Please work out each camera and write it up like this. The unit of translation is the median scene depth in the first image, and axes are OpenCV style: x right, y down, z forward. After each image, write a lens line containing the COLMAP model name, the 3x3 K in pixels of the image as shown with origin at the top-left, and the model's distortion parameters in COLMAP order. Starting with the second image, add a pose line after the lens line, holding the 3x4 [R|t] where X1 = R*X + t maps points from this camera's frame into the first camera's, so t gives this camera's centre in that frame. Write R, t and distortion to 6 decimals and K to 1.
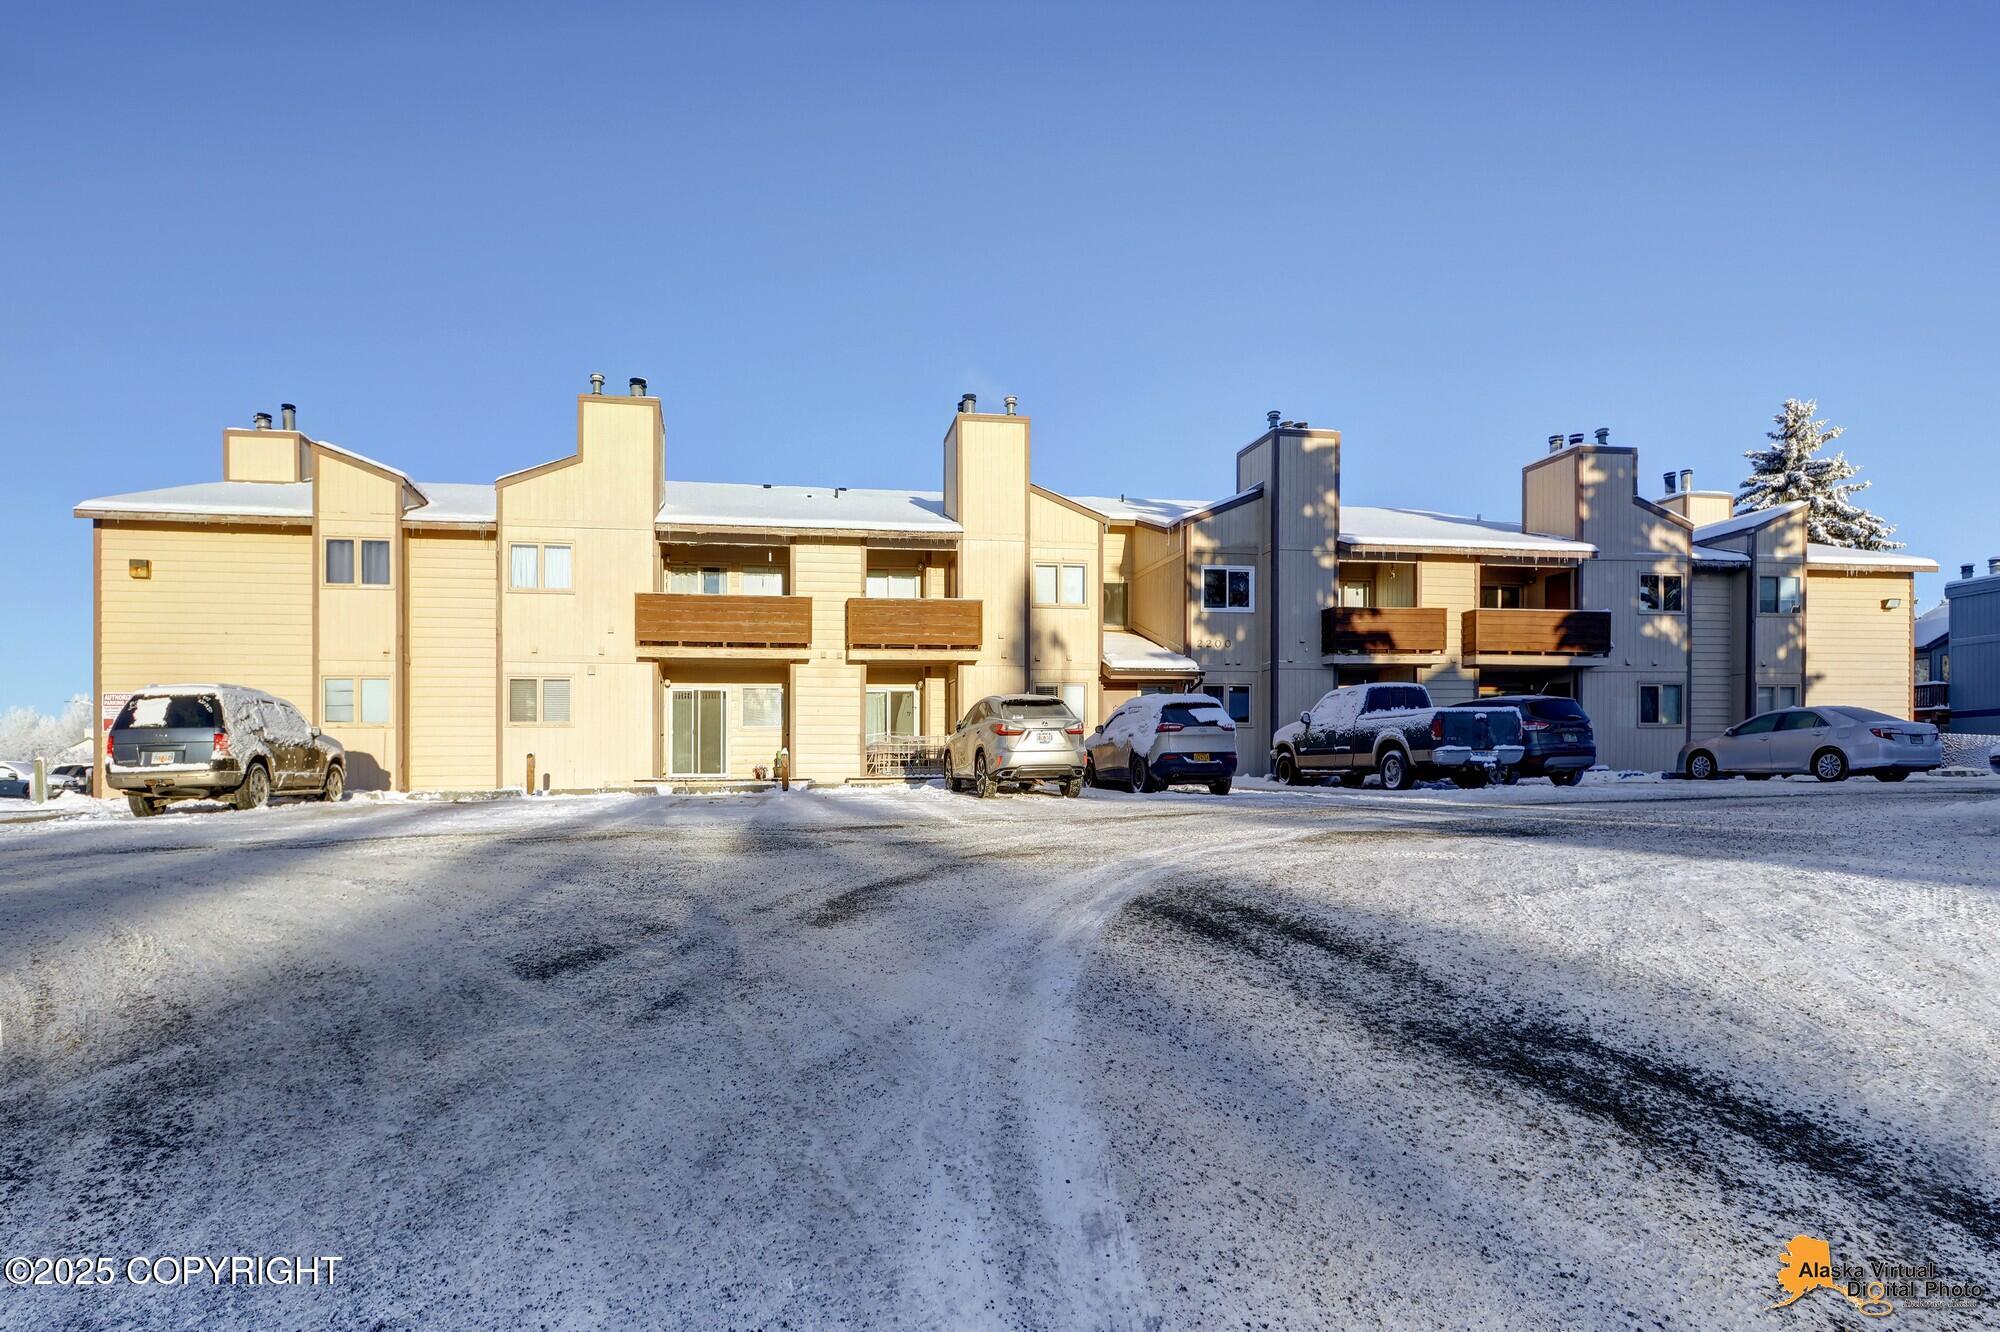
lens RADIAL K [[938.5, 0, 1000.0], [0, 938.5, 666.0], [0, 0, 1]] dist [0.014043, -0.000315]
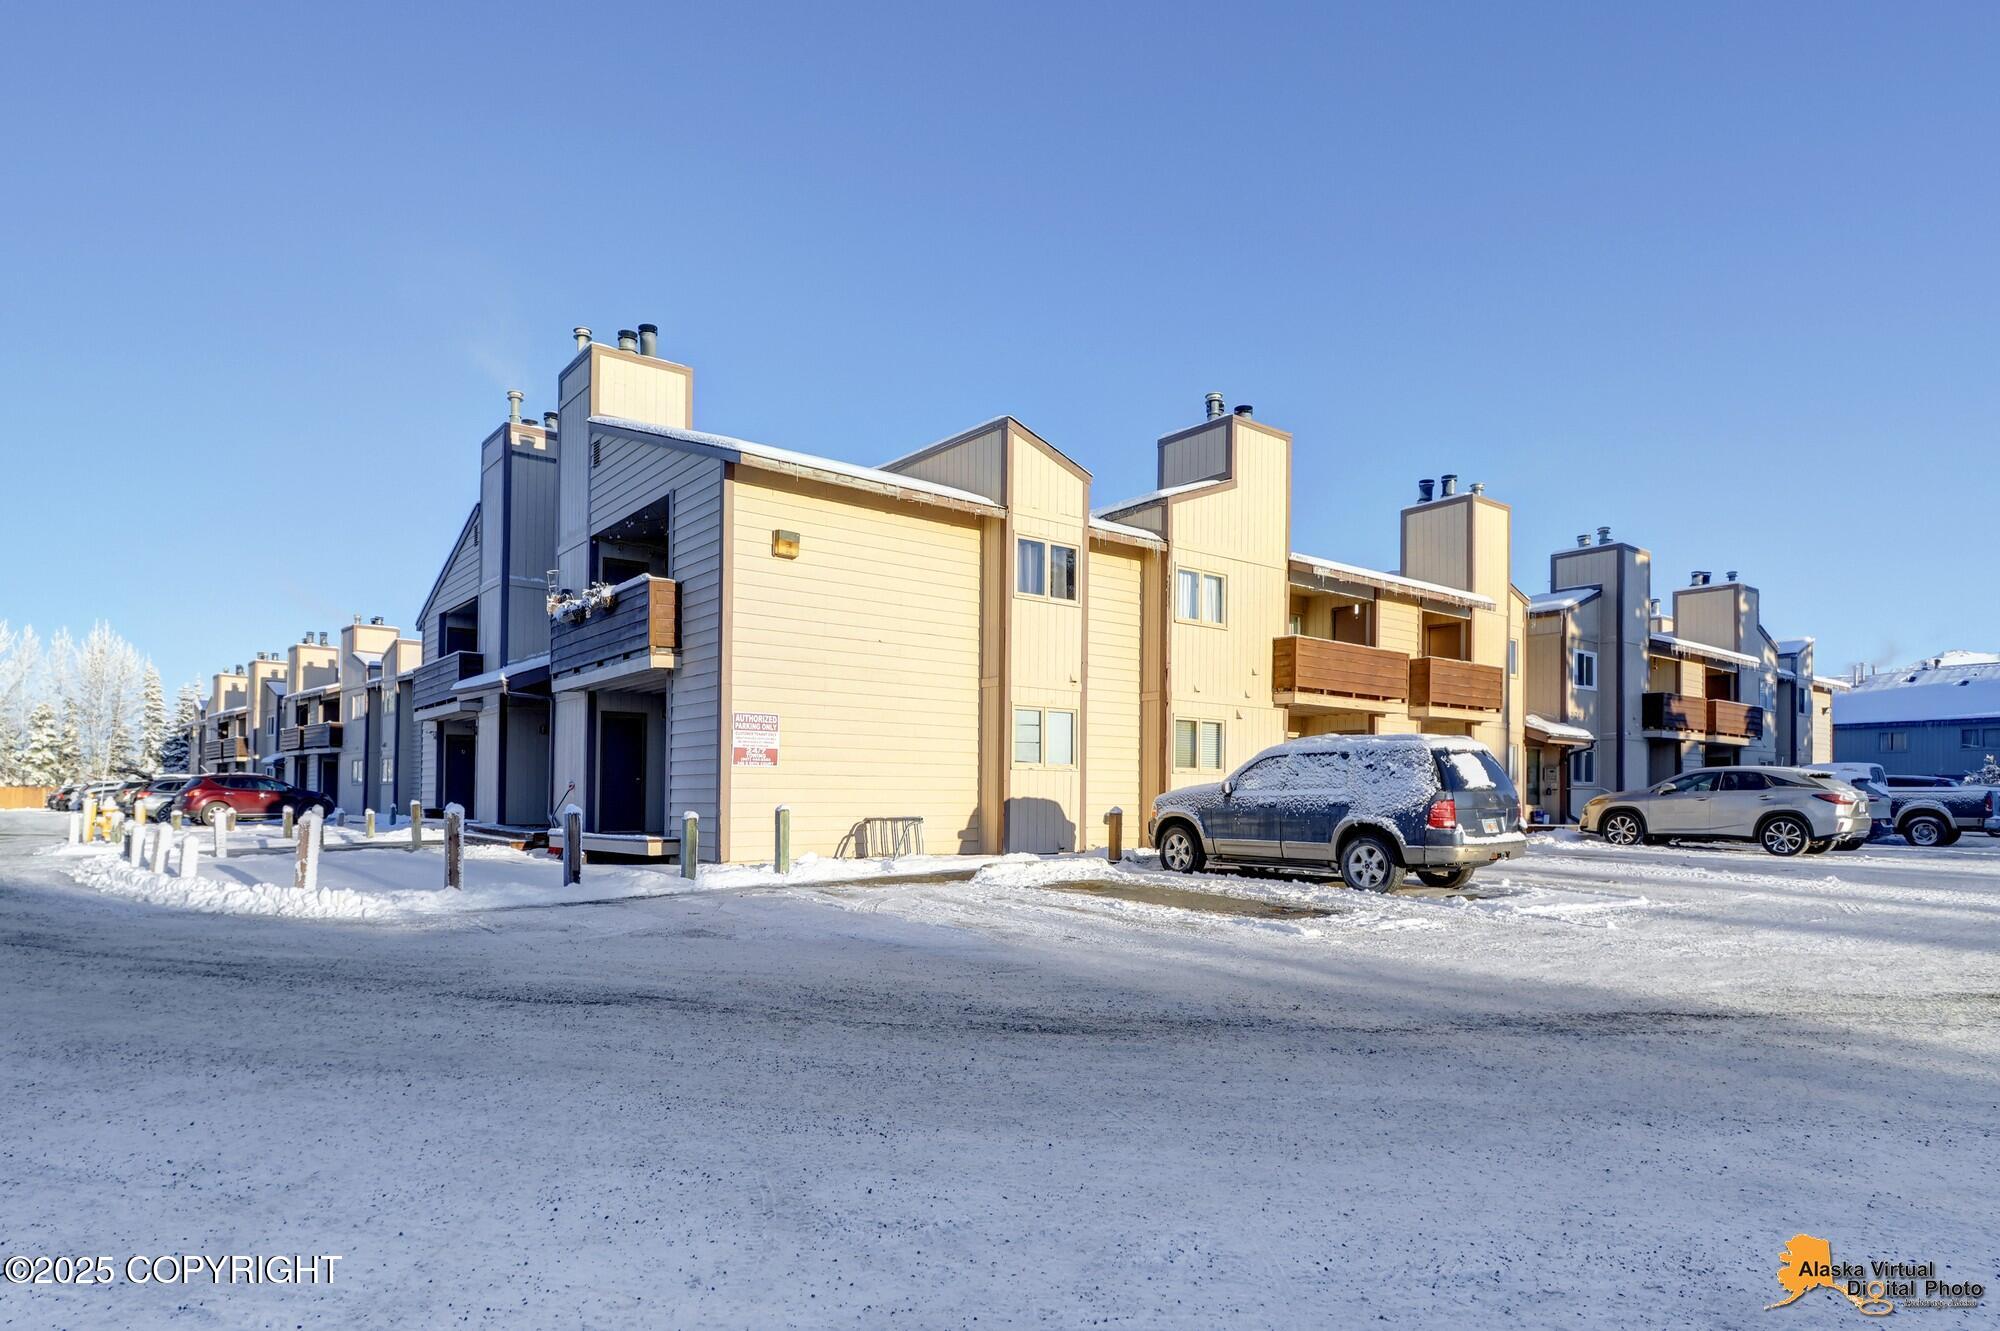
lens RADIAL K [[938.5, 0, 1000.0], [0, 938.5, 665.5], [0, 0, 1]] dist [0.014043, -0.000315]
pose [[0.899982, 0.075729, 0.429299, -1.035045], [-0.061923, 0.997018, -0.046061, 0.014575], [-0.431507, 0.014870, 0.901987, 0.262629]]
